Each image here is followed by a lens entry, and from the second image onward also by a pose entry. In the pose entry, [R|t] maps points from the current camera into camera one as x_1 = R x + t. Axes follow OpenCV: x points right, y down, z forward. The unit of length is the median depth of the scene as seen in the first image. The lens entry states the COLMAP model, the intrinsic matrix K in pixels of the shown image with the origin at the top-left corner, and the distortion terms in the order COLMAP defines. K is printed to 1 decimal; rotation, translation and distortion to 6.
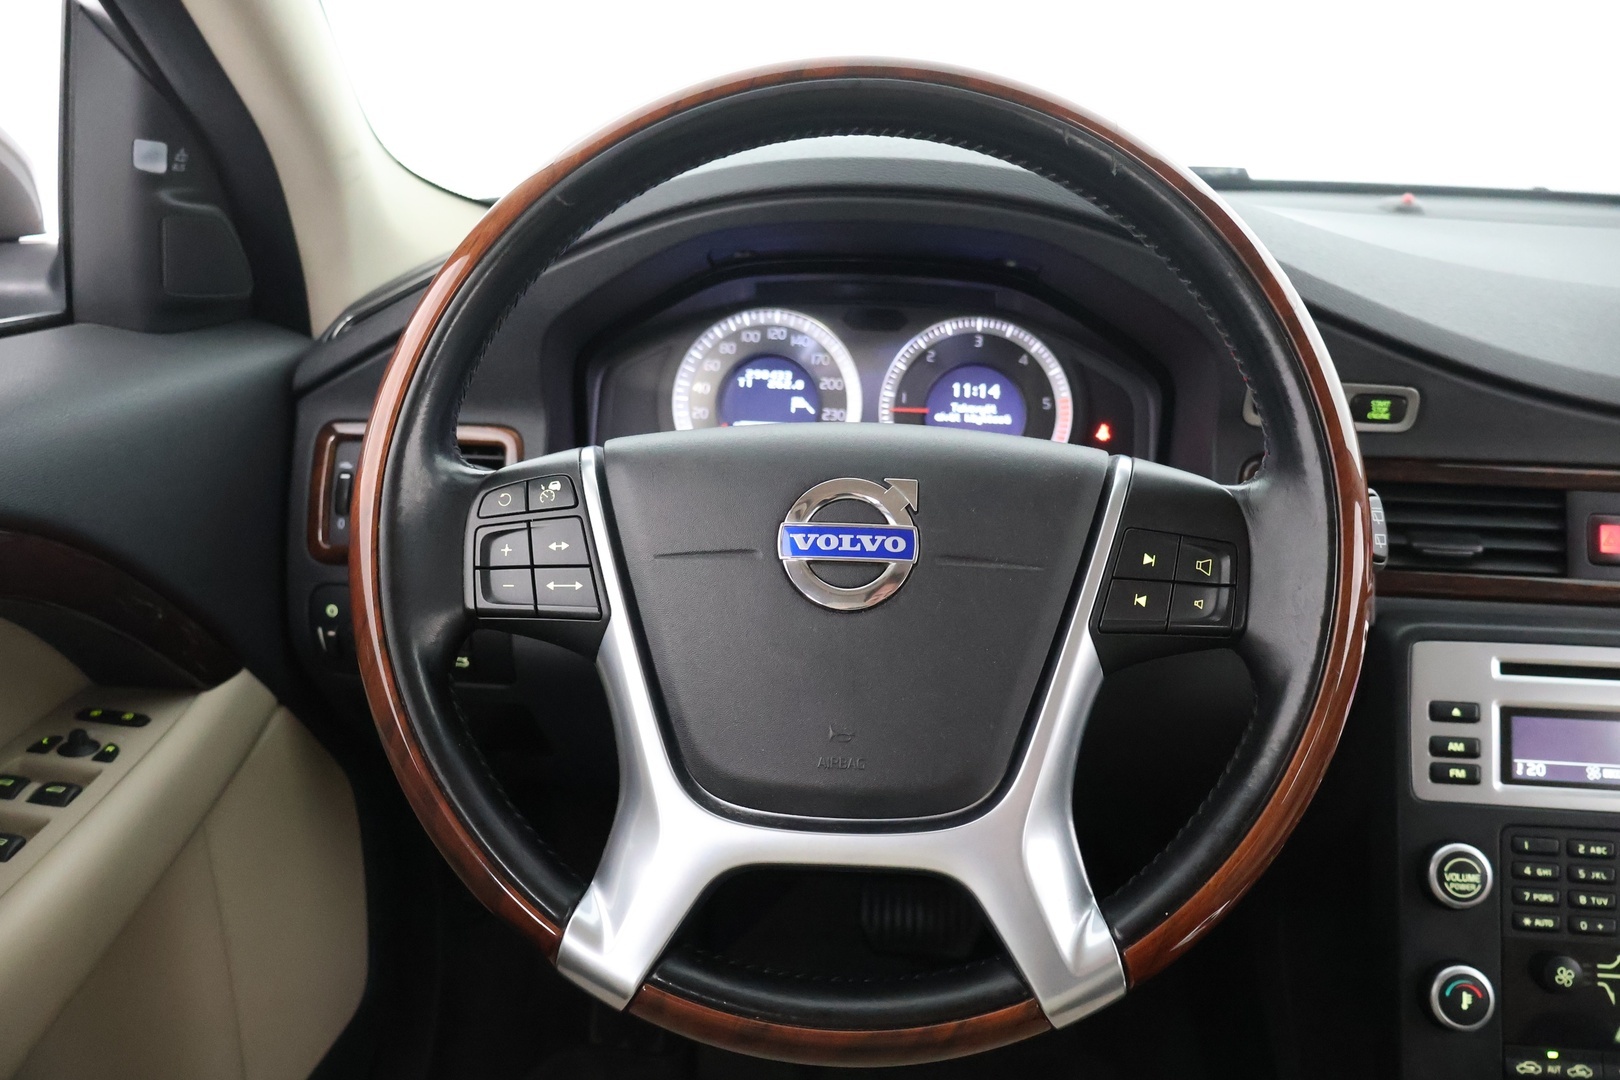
lens RADIAL K [[1378.5, 0, 805.5], [0, 1378.5, 530.1], [0, 0, 1]] dist [-0.016239, 0.025601]
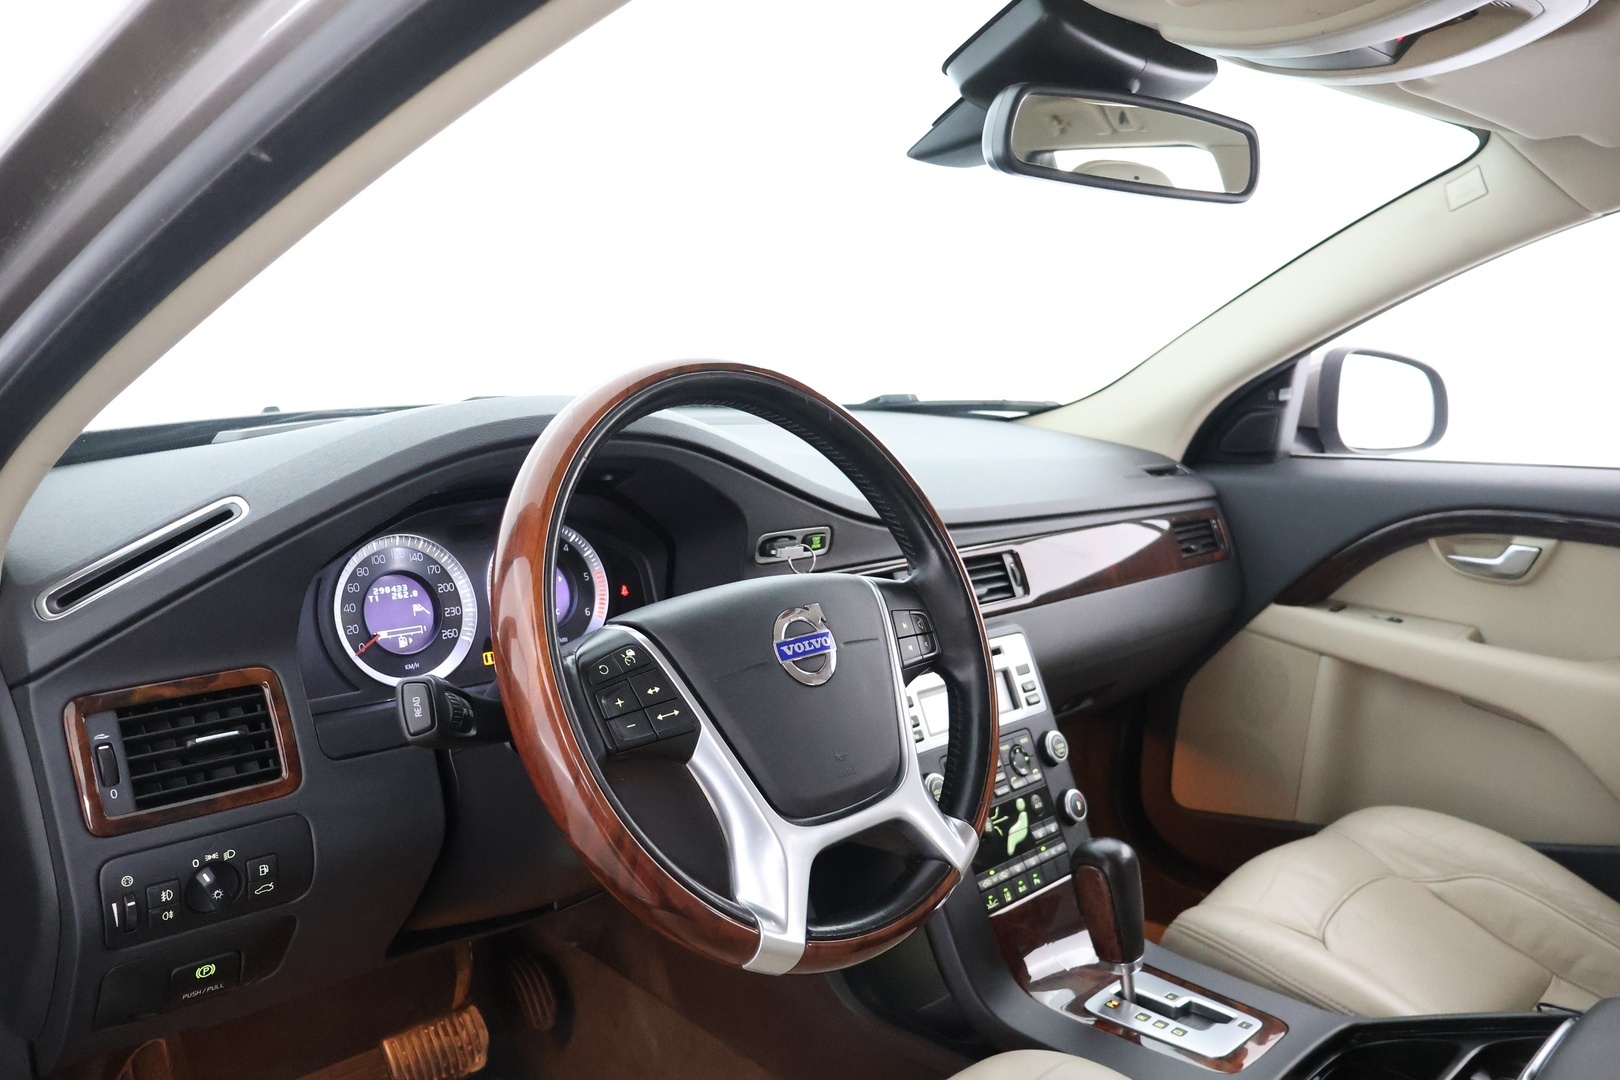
lens RADIAL K [[1378.5, 0, 810.2], [0, 1378.5, 540.4], [0, 0, 1]] dist [-0.016239, 0.025601]
pose [[0.628508, -0.129131, 0.767009, -0.911435], [0.226500, 0.973770, -0.021659, -0.057631], [-0.744094, 0.187340, 0.641270, -0.067310]]
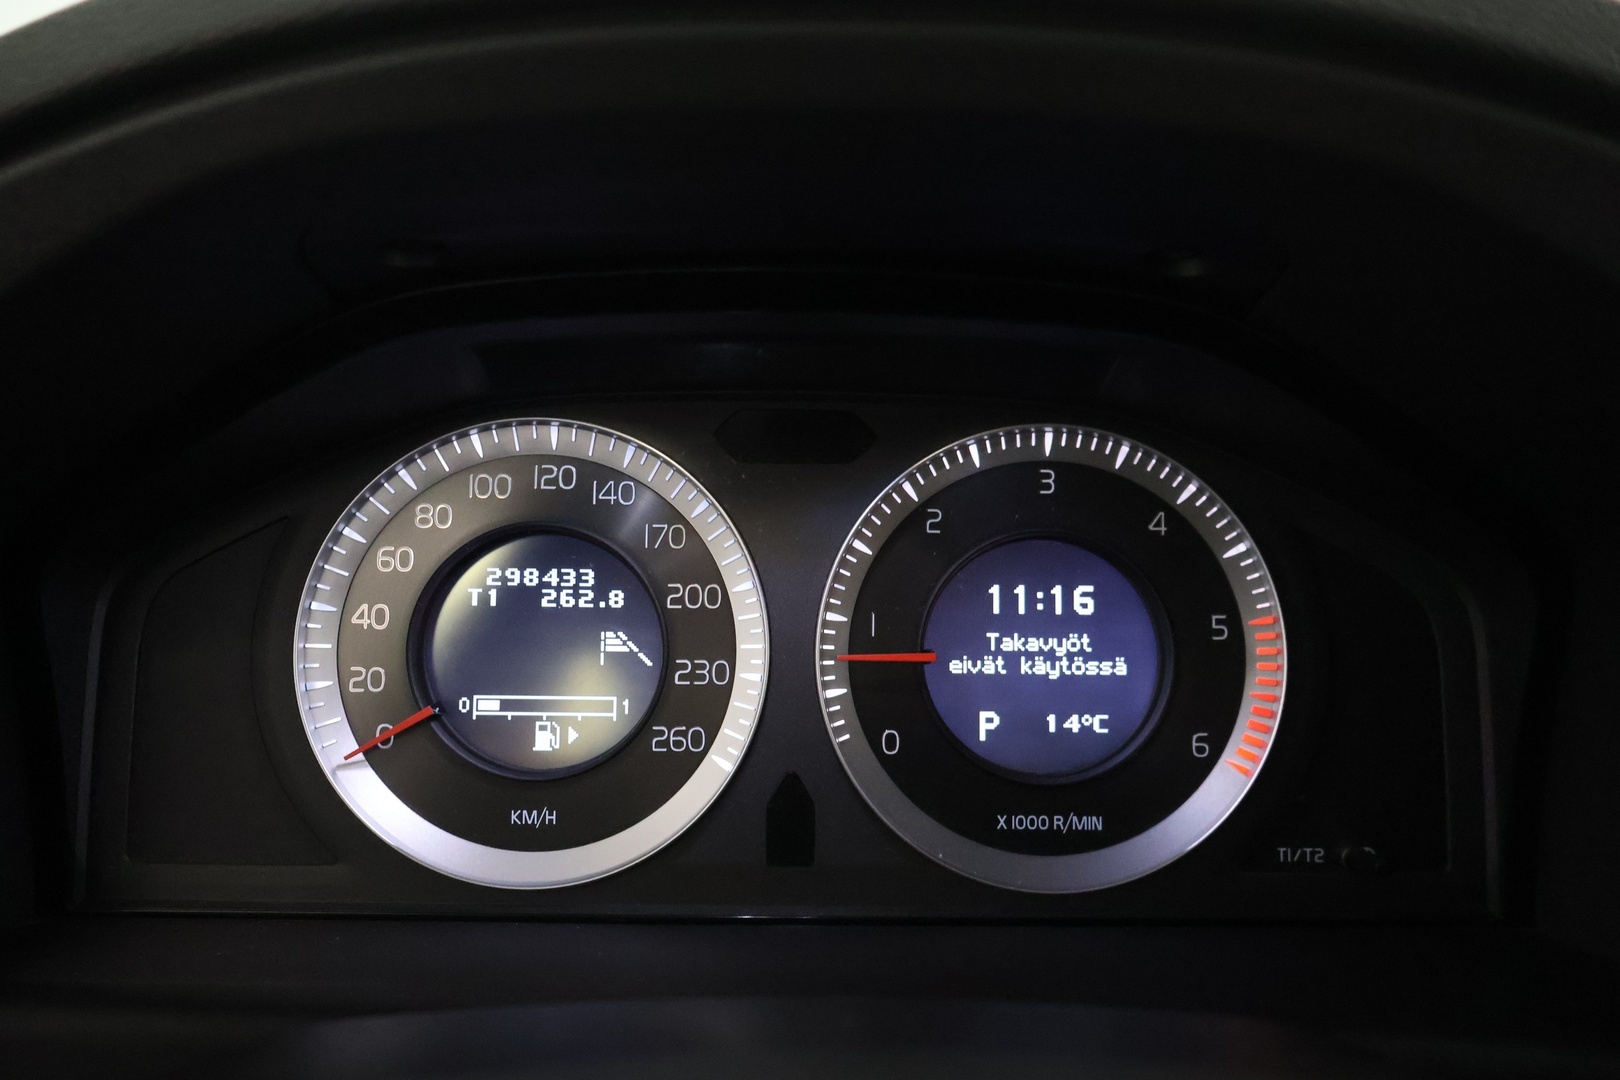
lens RADIAL K [[1421.4, 0, 810.5], [0, 1421.4, 542.0], [0, 0, 1]] dist [-0.004824, 0.013726]
pose [[0.996286, -0.032587, 0.079702, 0.025693], [0.039575, 0.995357, -0.087735, -0.105497], [-0.076473, 0.090563, 0.992950, 0.729221]]
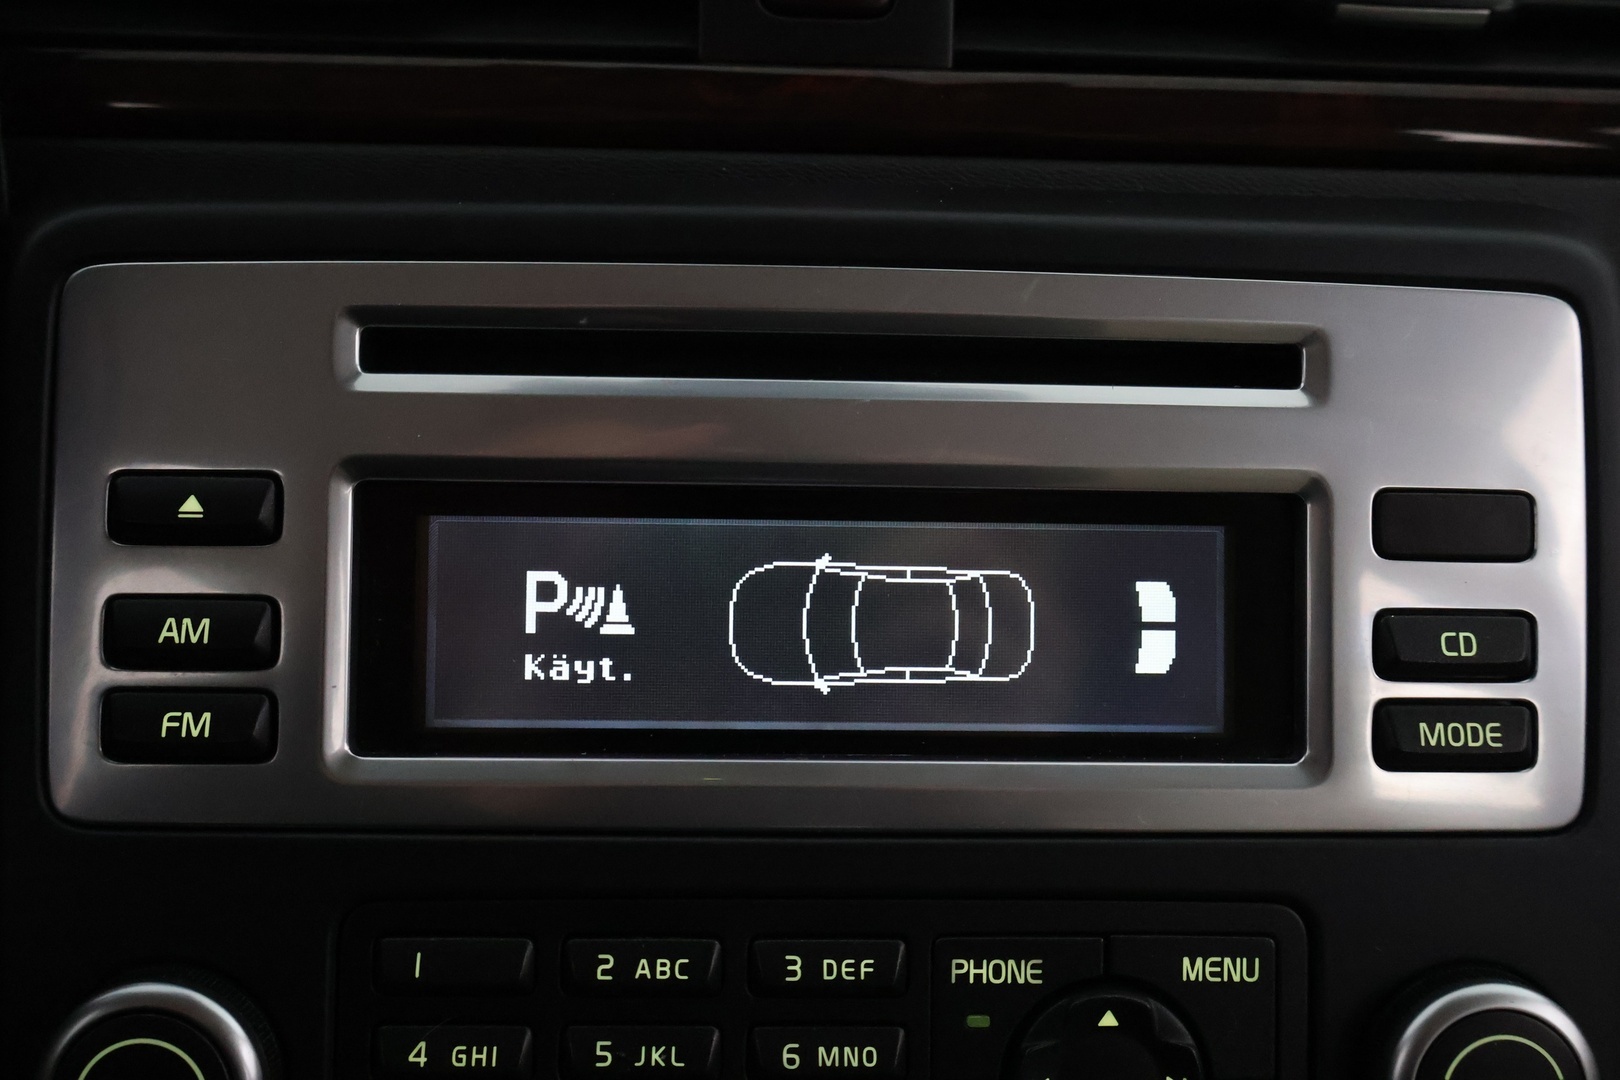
lens RADIAL K [[1743.2, 0, 812.5], [0, 1743.2, 538.5], [0, 0, 1]] dist [0.002047, 0.000000]
pose [[0.994119, -0.037988, 0.101413, 0.560932], [0.029855, 0.996304, 0.080540, 0.113168], [-0.104098, -0.077039, 0.991579, 0.630694]]
